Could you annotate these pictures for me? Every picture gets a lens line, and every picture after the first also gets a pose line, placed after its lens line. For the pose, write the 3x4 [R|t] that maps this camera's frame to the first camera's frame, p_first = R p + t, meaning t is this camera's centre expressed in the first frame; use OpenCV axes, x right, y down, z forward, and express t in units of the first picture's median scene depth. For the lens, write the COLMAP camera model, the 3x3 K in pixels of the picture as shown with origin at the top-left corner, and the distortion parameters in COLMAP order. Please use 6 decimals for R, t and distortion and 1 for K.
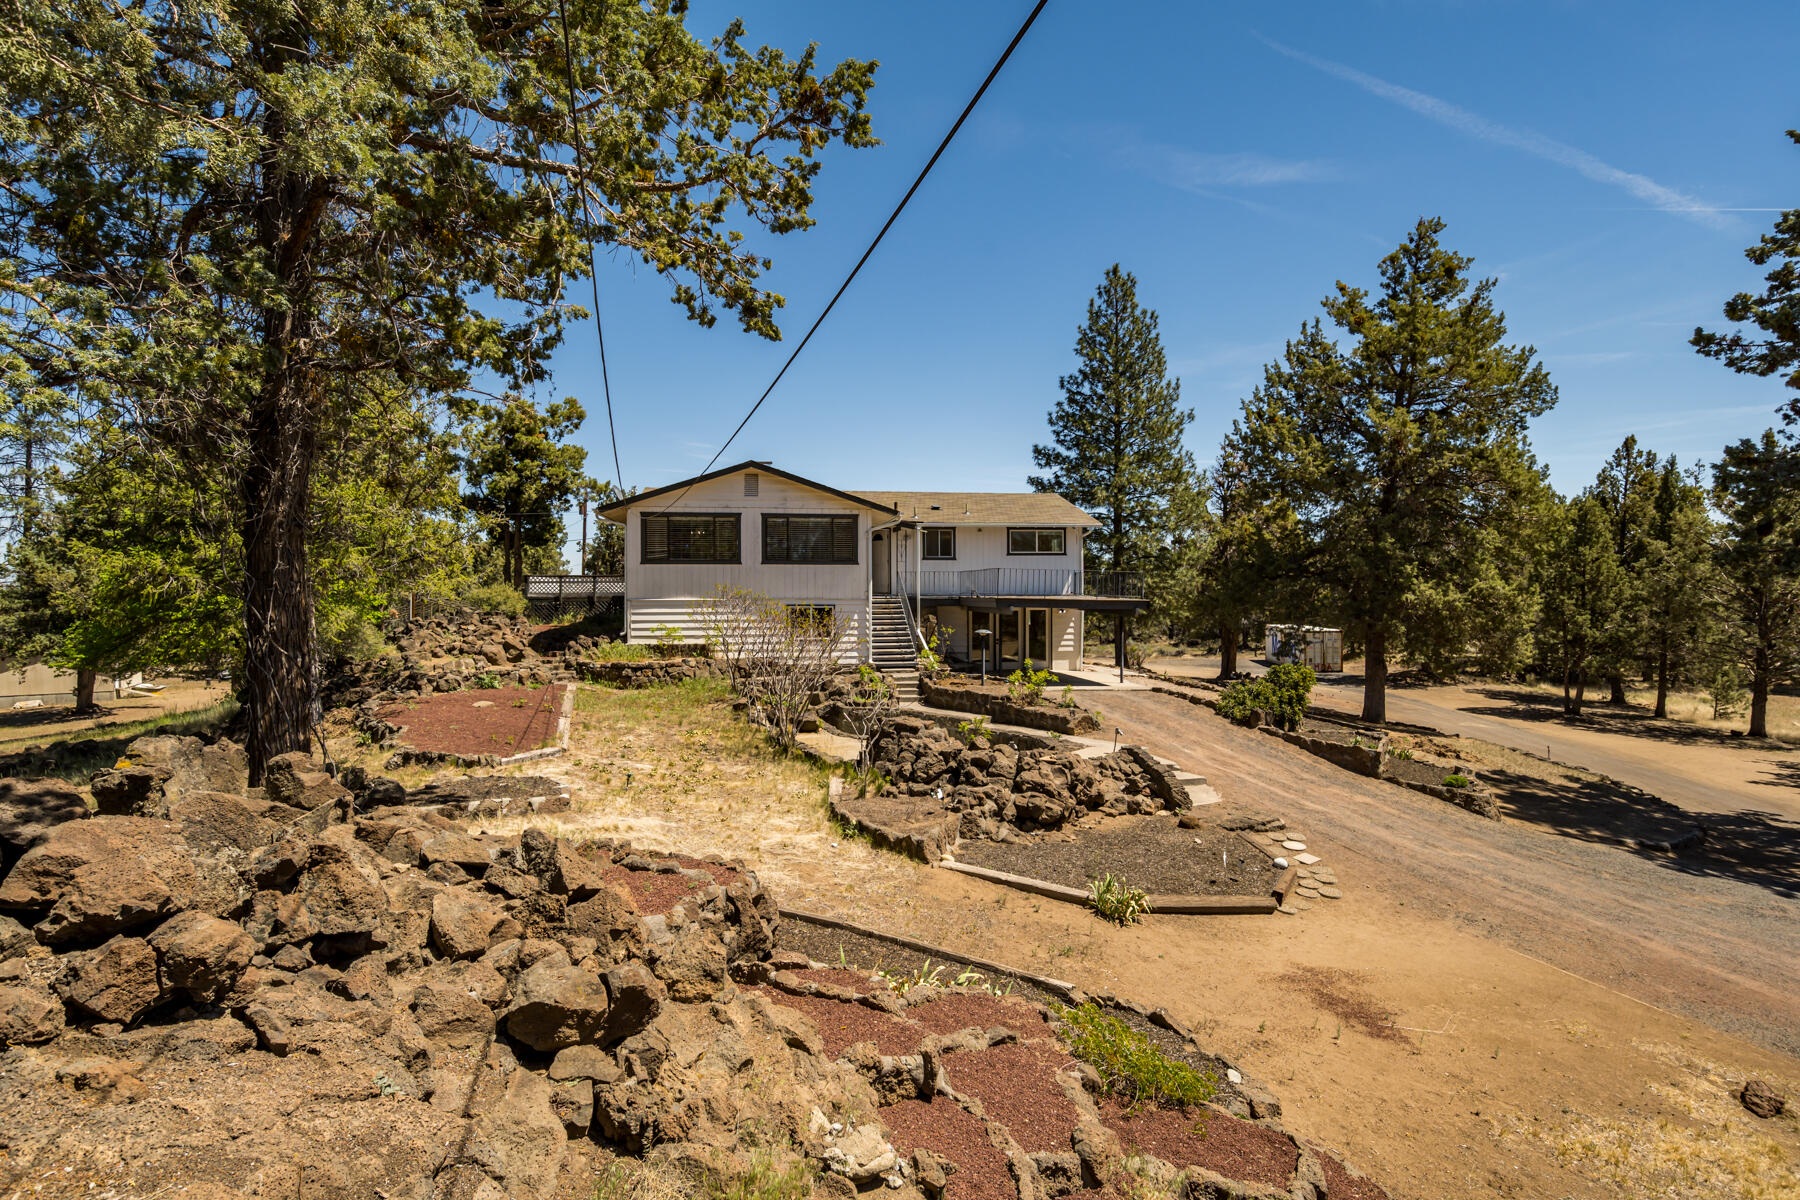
lens RADIAL K [[905.0, 0, 911.2], [0, 905.0, 594.7], [0, 0, 1]] dist [-0.020776, 0.011154]
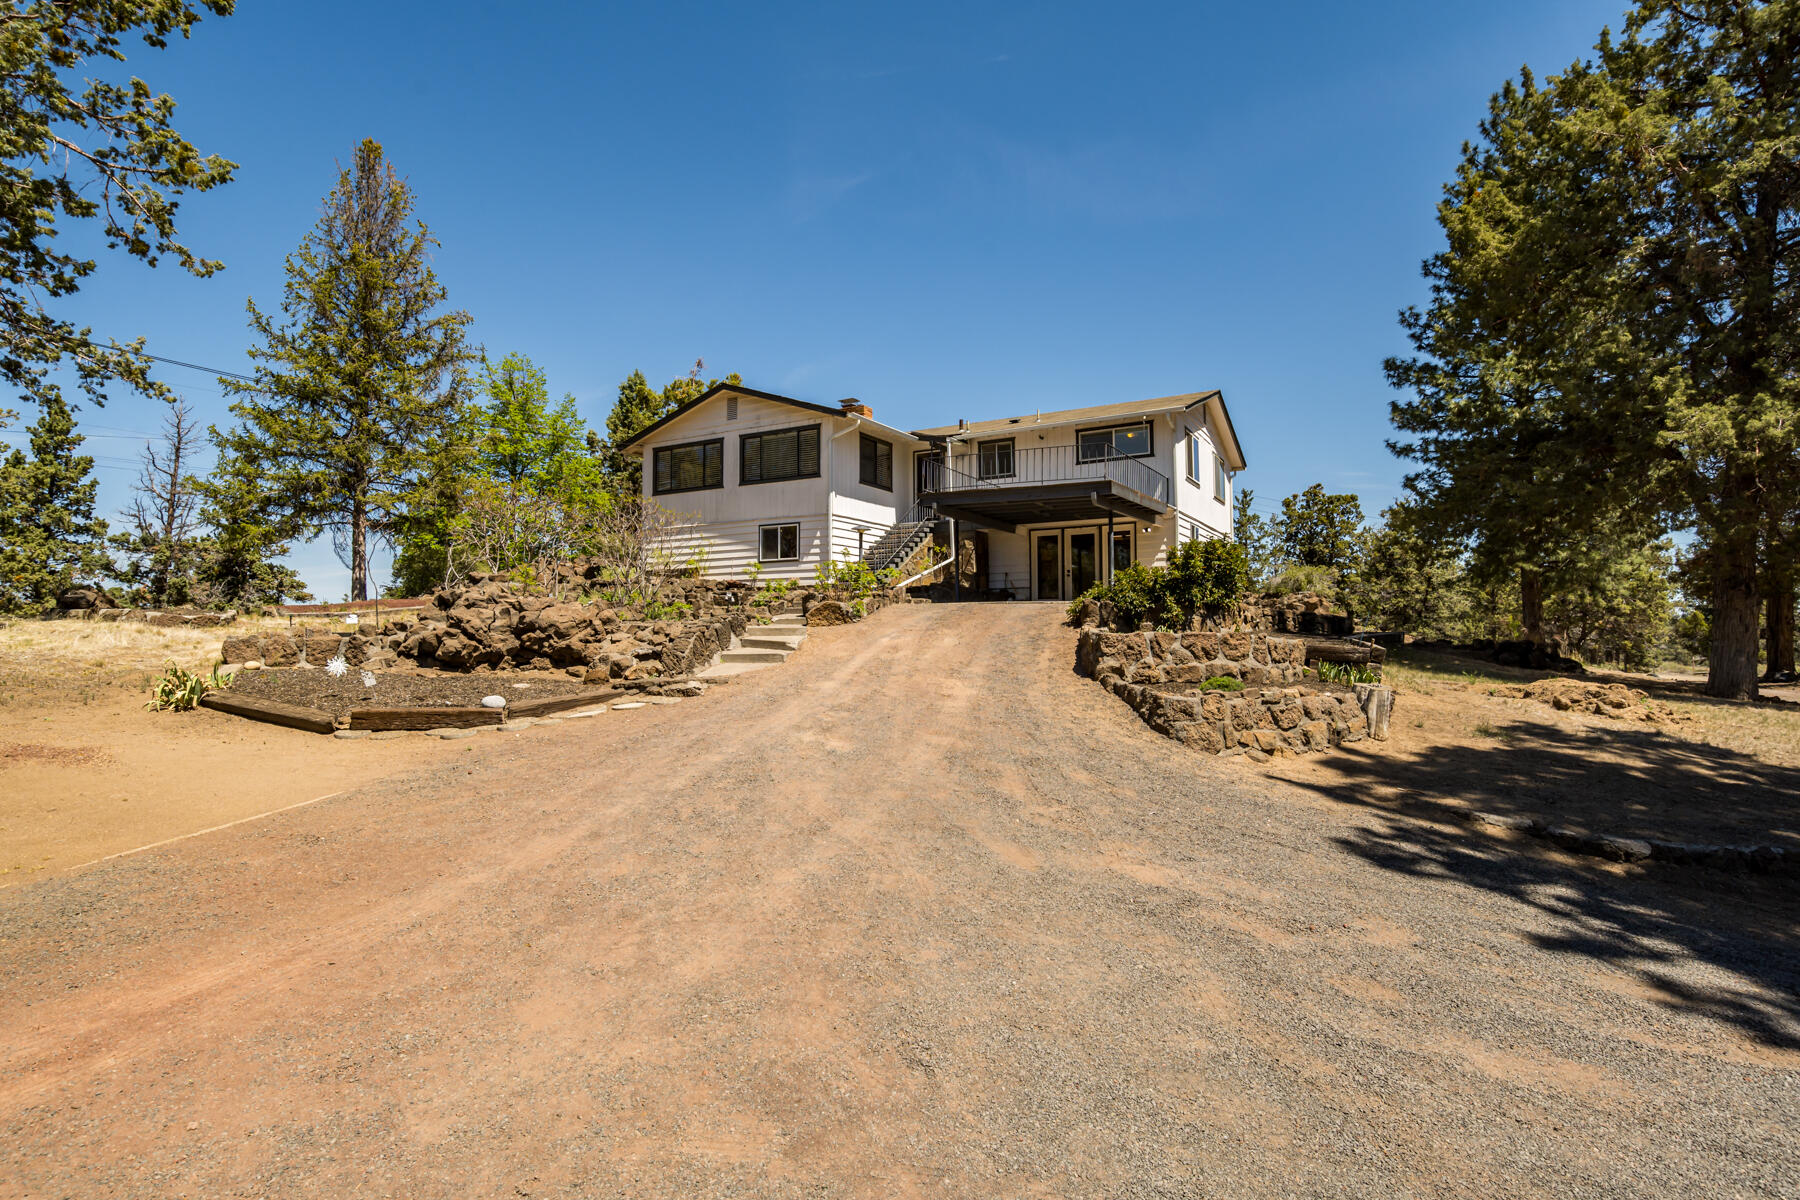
lens RADIAL K [[909.8, 0, 894.0], [0, 909.8, 596.2], [0, 0, 1]] dist [-0.022447, 0.010362]
pose [[0.775603, -0.030134, -0.630501, 0.580614], [0.001805, 0.998962, -0.045523, 0.130280], [0.631218, 0.034170, 0.774852, 0.340846]]
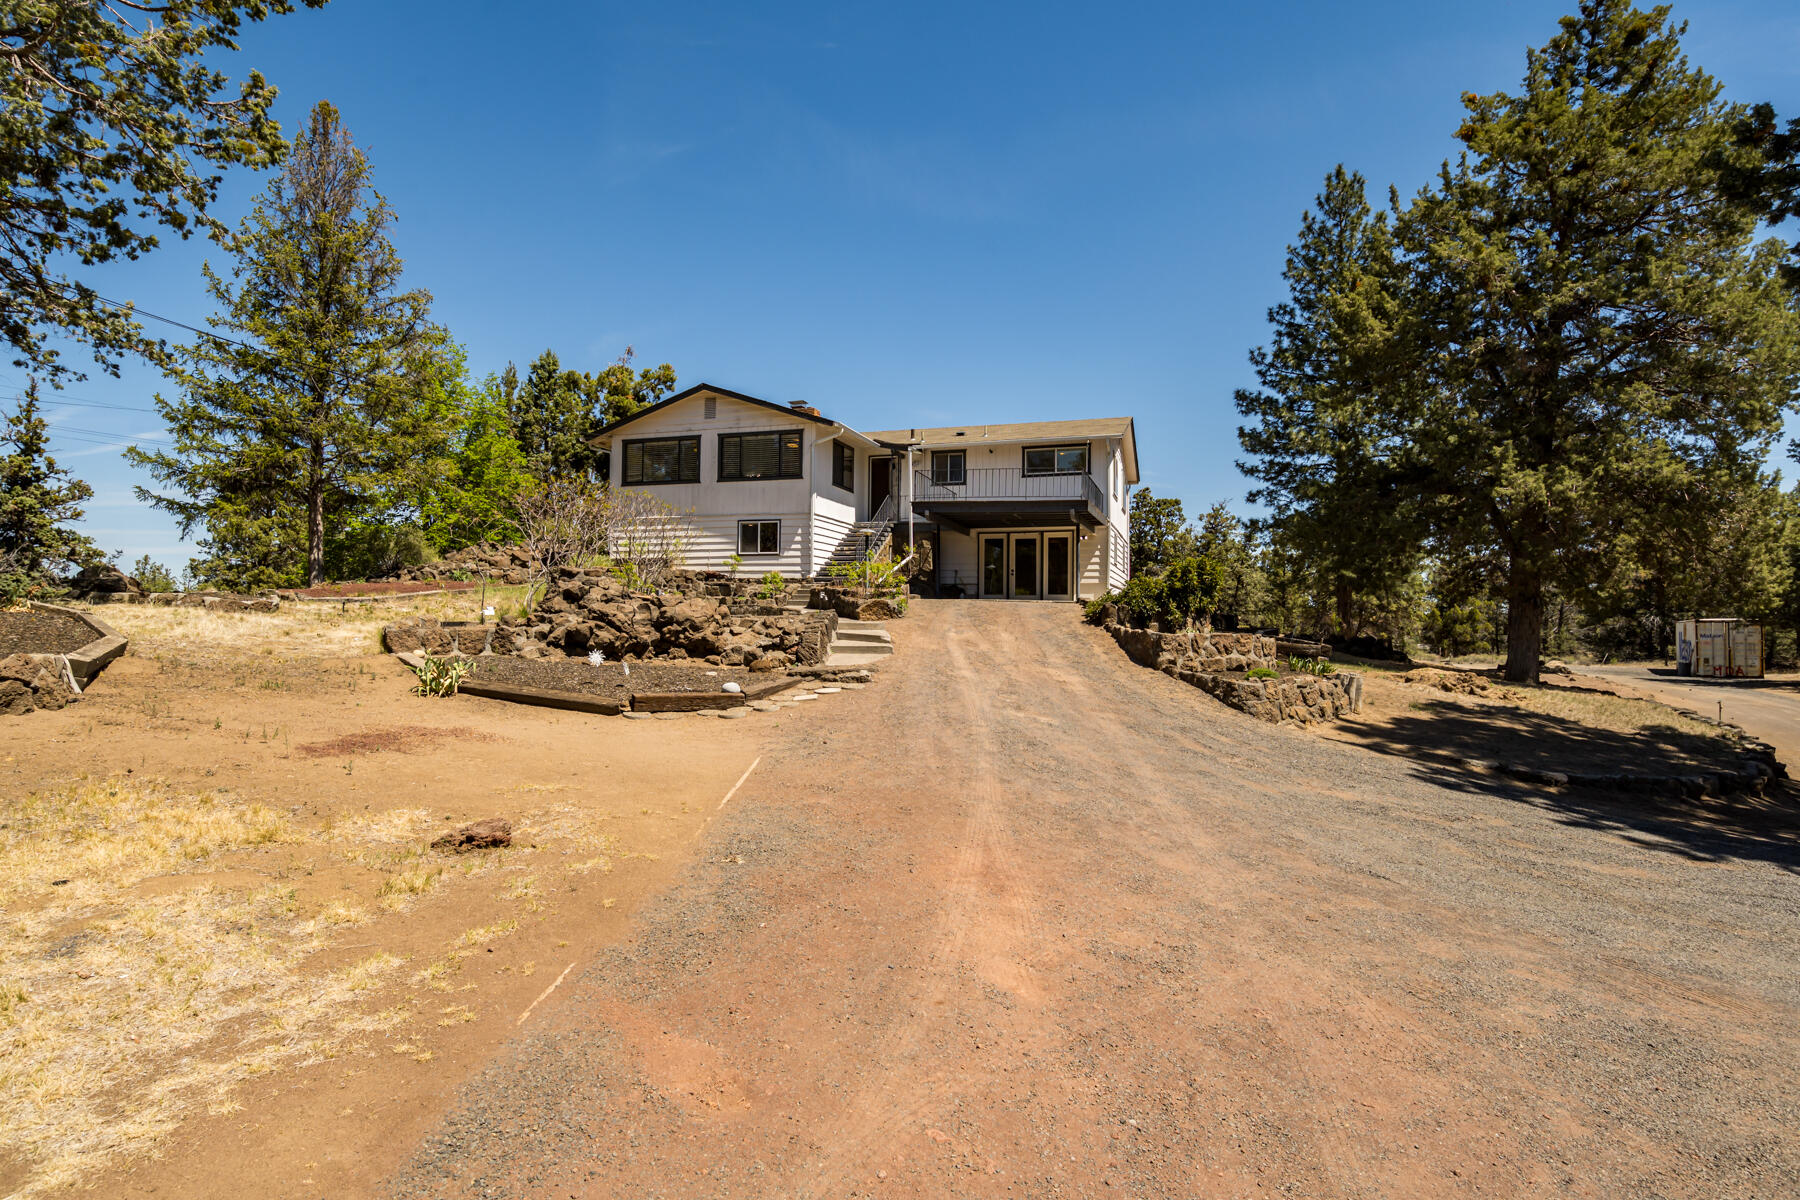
lens RADIAL K [[911.8, 0, 905.2], [0, 911.8, 597.2], [0, 0, 1]] dist [-0.023133, 0.011993]
pose [[0.893062, -0.000513, -0.449933, 0.496495], [-0.012361, 0.999594, -0.025675, 0.122180], [0.449764, 0.028491, 0.892693, 0.162457]]
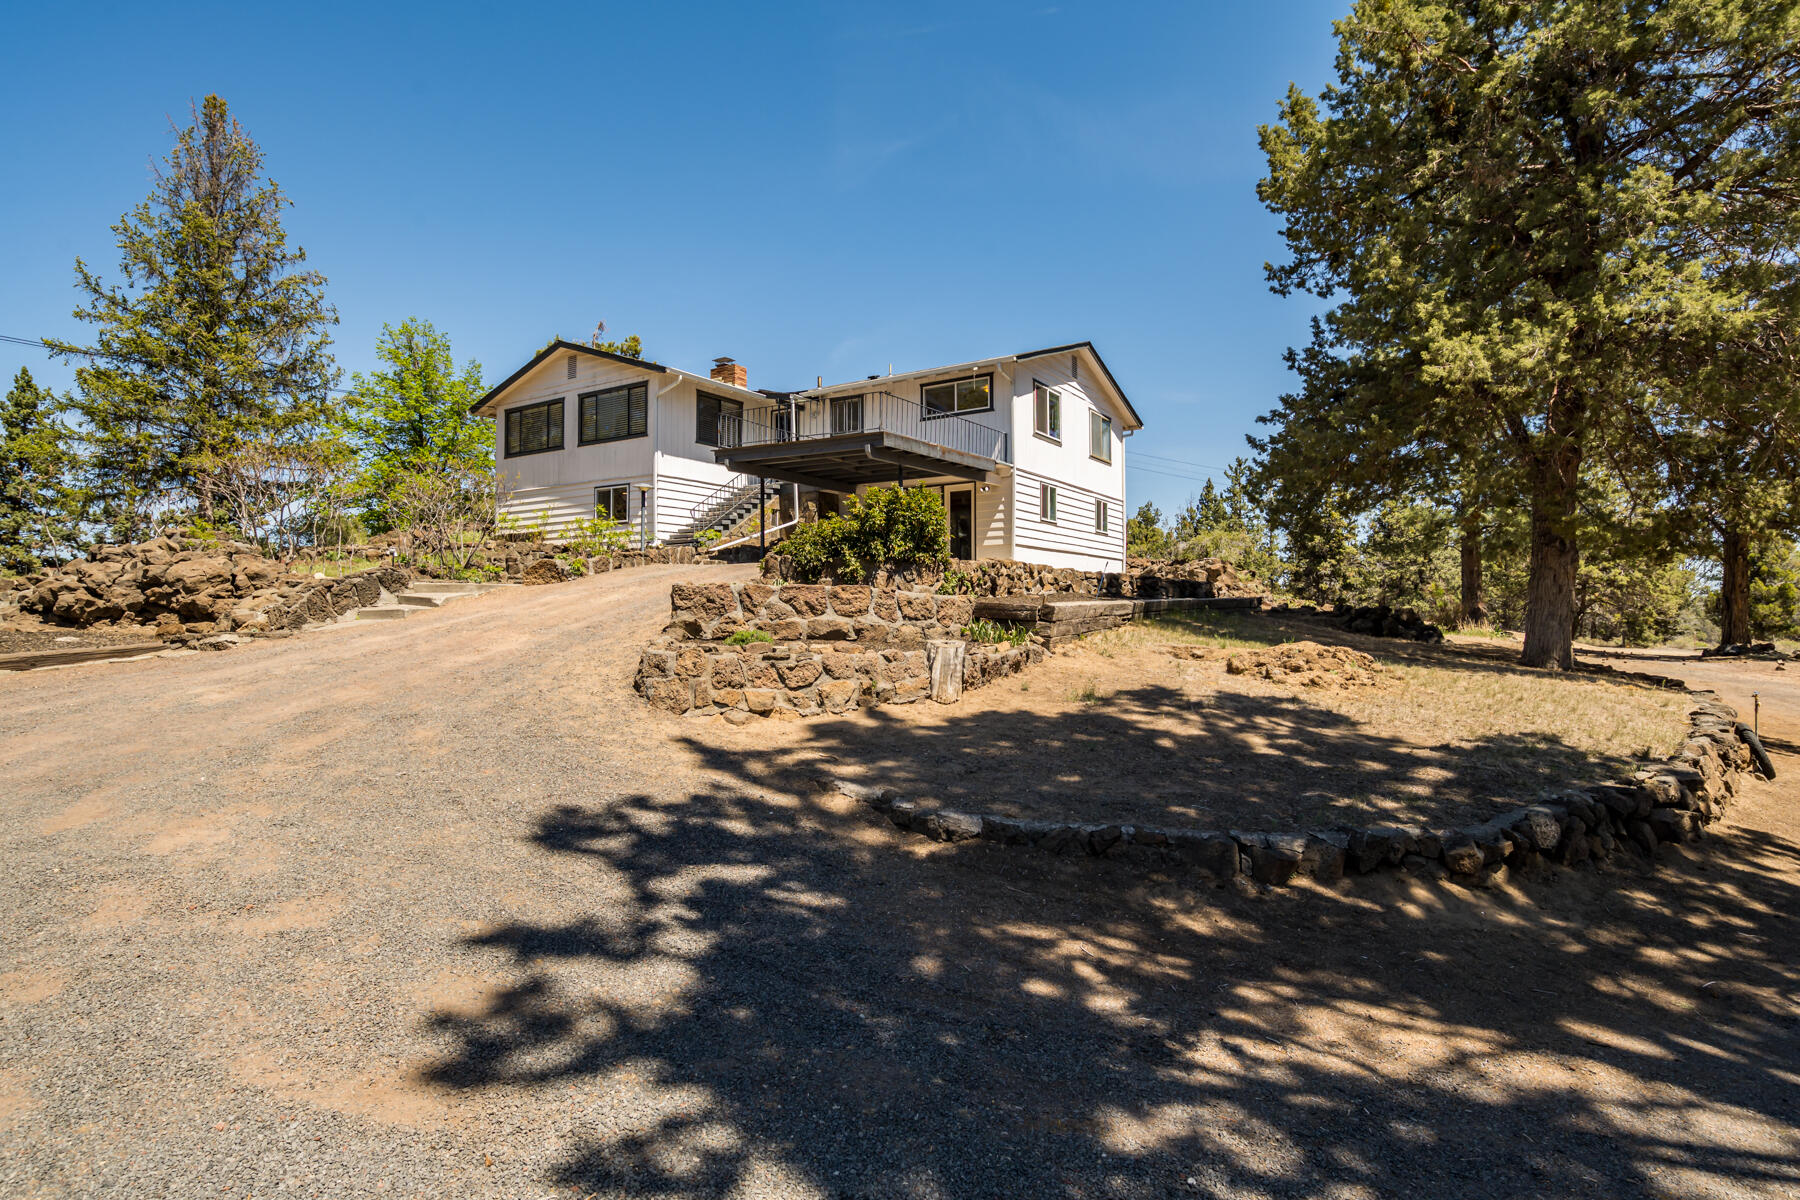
lens RADIAL K [[909.8, 0, 894.0], [0, 909.8, 596.2], [0, 0, 1]] dist [-0.022447, 0.010362]
pose [[0.743635, -0.012126, -0.668476, 0.717611], [-0.000351, 0.999828, -0.018528, 0.140598], [0.668586, 0.014013, 0.743503, 0.508185]]
